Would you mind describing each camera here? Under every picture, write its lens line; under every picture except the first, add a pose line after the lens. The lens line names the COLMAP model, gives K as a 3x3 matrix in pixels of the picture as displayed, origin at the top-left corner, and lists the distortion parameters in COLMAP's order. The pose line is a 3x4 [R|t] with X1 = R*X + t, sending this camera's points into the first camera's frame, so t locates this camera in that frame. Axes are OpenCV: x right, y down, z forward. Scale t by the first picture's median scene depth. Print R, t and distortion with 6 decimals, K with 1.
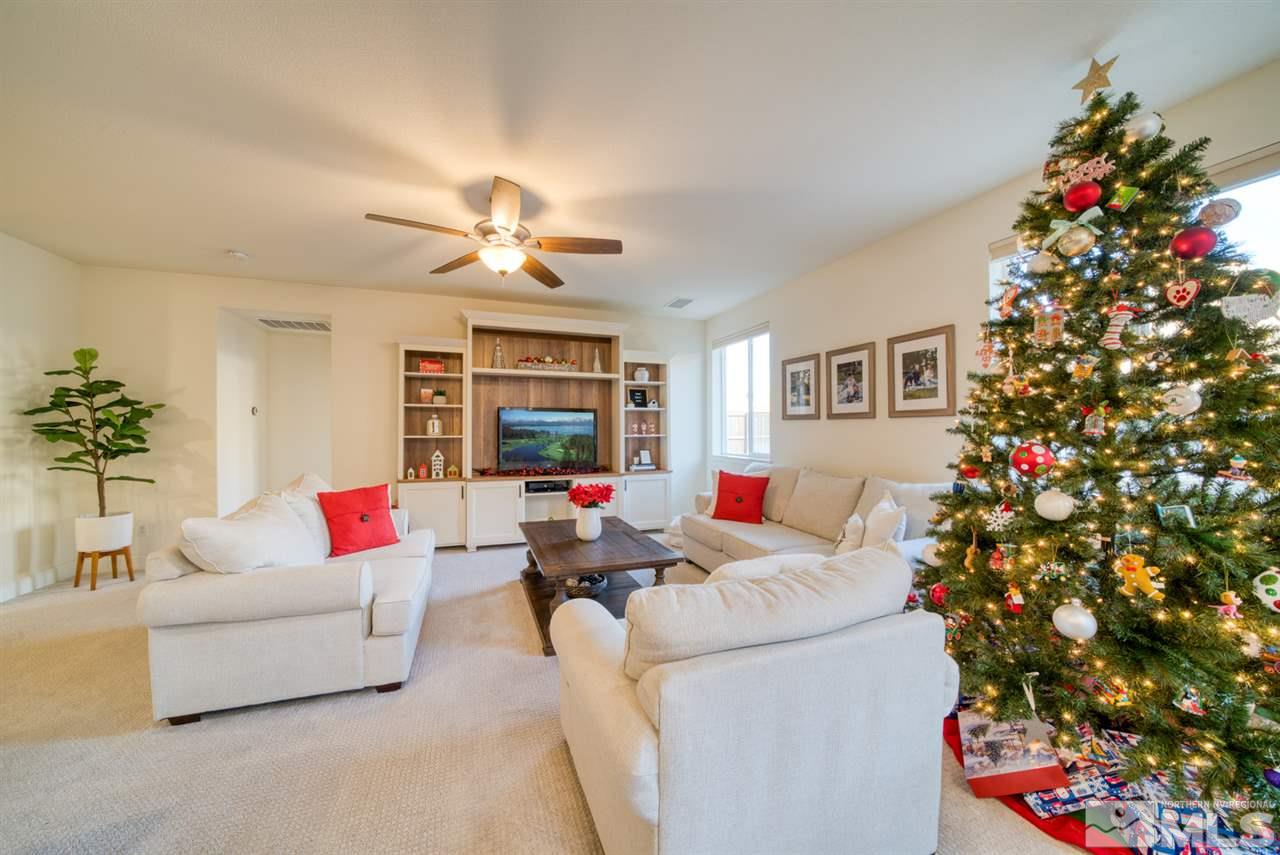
lens RADIAL K [[443.9, 0, 639.8], [0, 443.9, 425.8], [0, 0, 1]] dist [-0.019720, 0.000059]
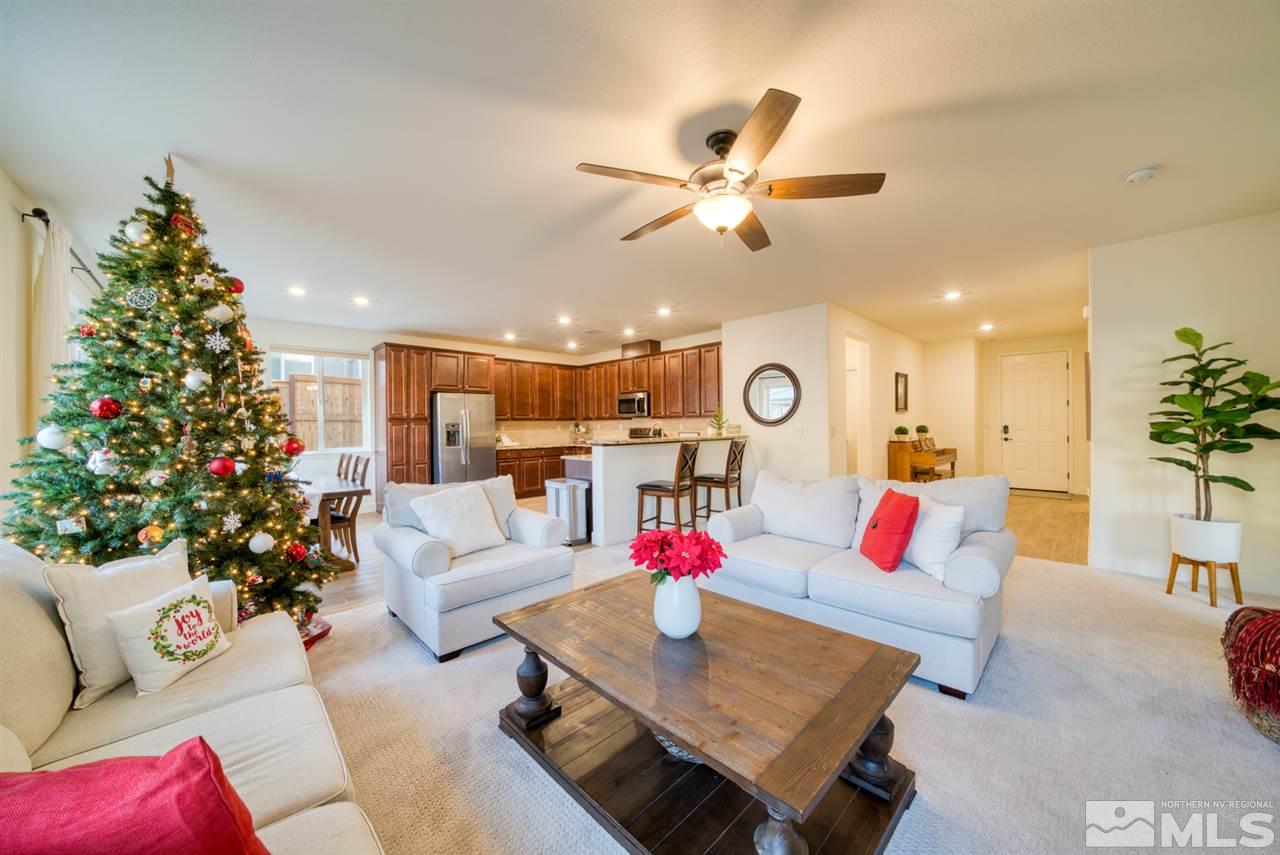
lens RADIAL K [[443.9, 0, 639.8], [0, 443.9, 425.8], [0, 0, 1]] dist [-0.019720, 0.000059]
pose [[-0.915992, 0.013573, -0.400966, 0.104425], [0.015381, 0.999881, -0.001291, 0.005591], [0.400901, -0.007350, -0.916092, 1.210222]]
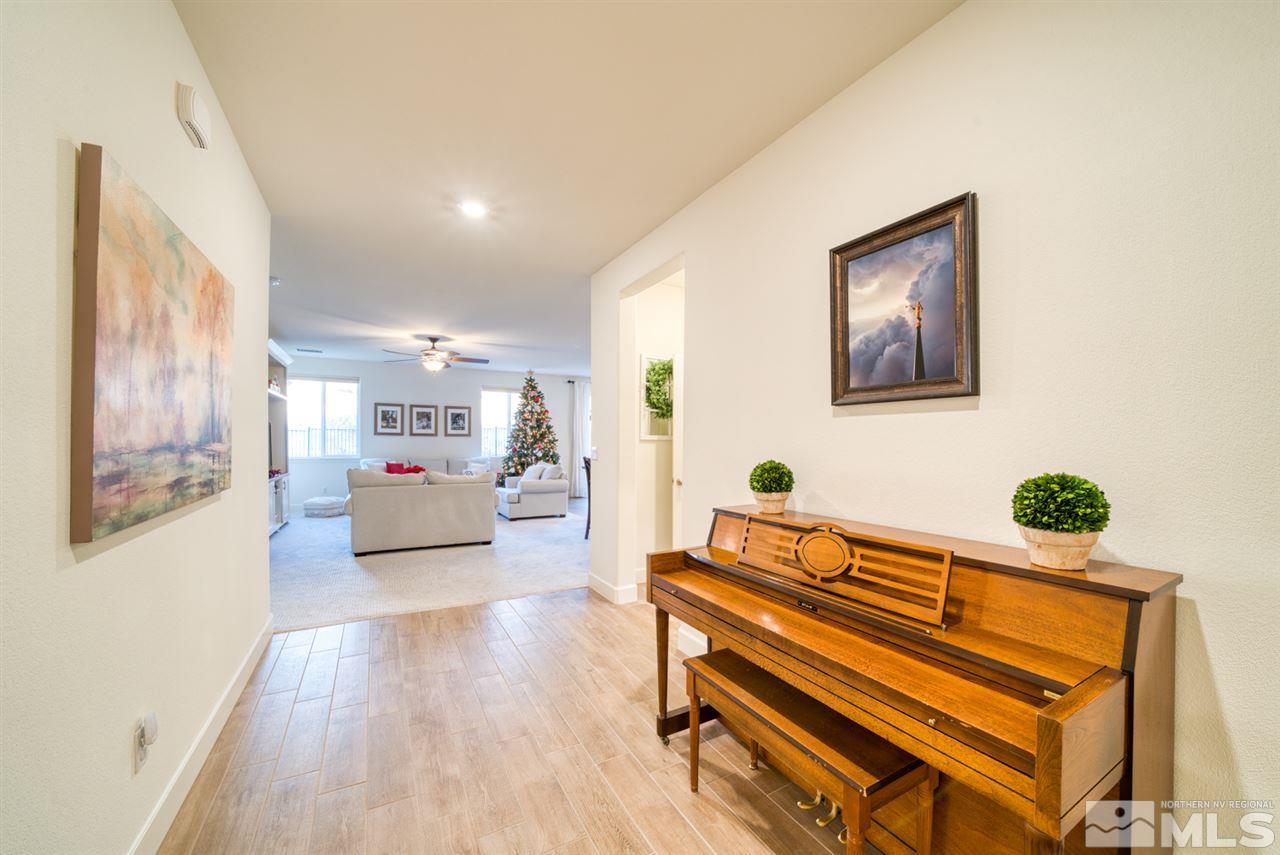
lens RADIAL K [[472.5, 0, 638.4], [0, 472.5, 451.4], [0, 0, 1]] dist [-0.022664, -0.000003]
pose [[-0.146870, -0.020326, 0.988947, -2.067968], [-0.013554, 0.999736, 0.018535, 0.004100], [-0.989063, -0.010682, -0.147106, 0.233061]]
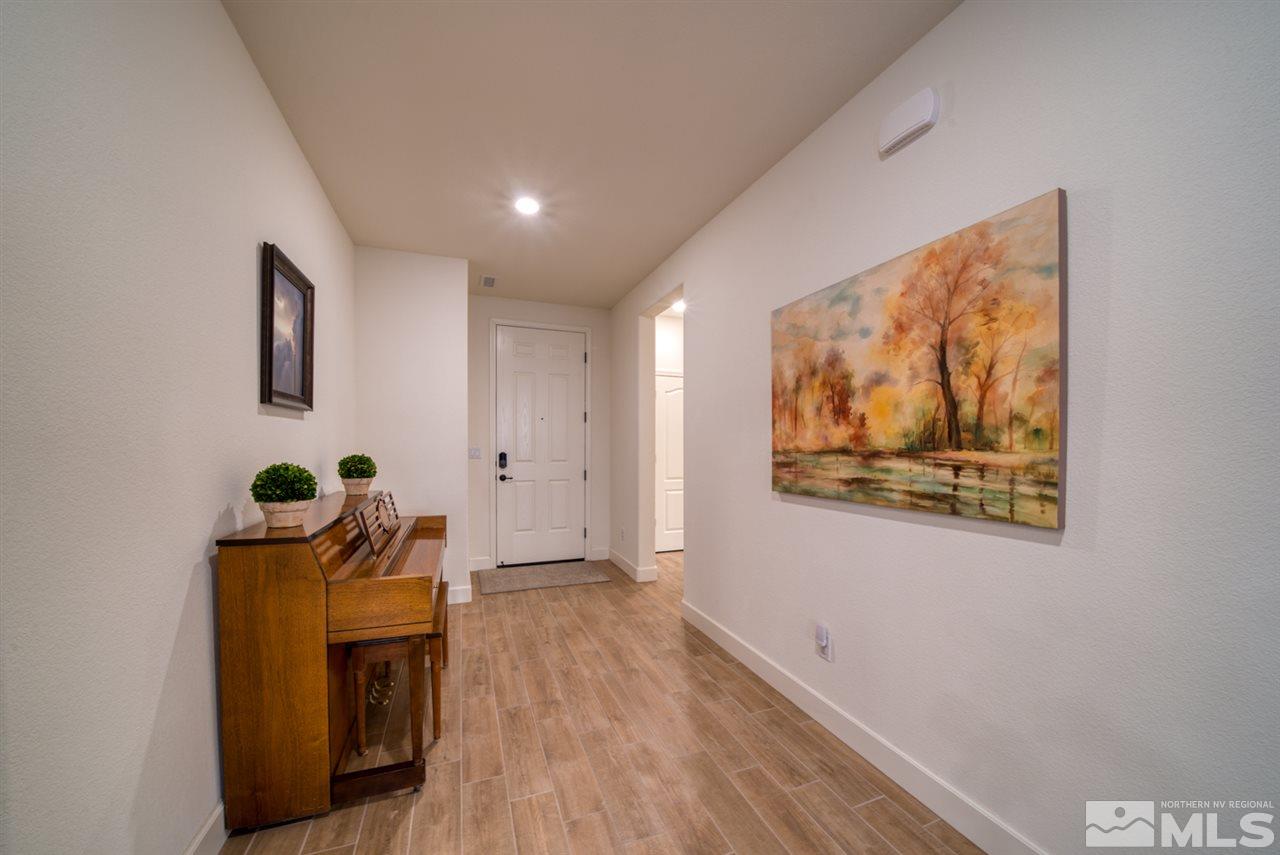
lens RADIAL K [[462.3, 0, 639.2], [0, 462.3, 445.0], [0, 0, 1]] dist [-0.013900, 0.000000]
pose [[0.012423, 0.007192, -0.999897, -1.141978], [0.004536, 0.999963, 0.007249, 0.001542], [0.999913, -0.004626, 0.012389, 0.332116]]
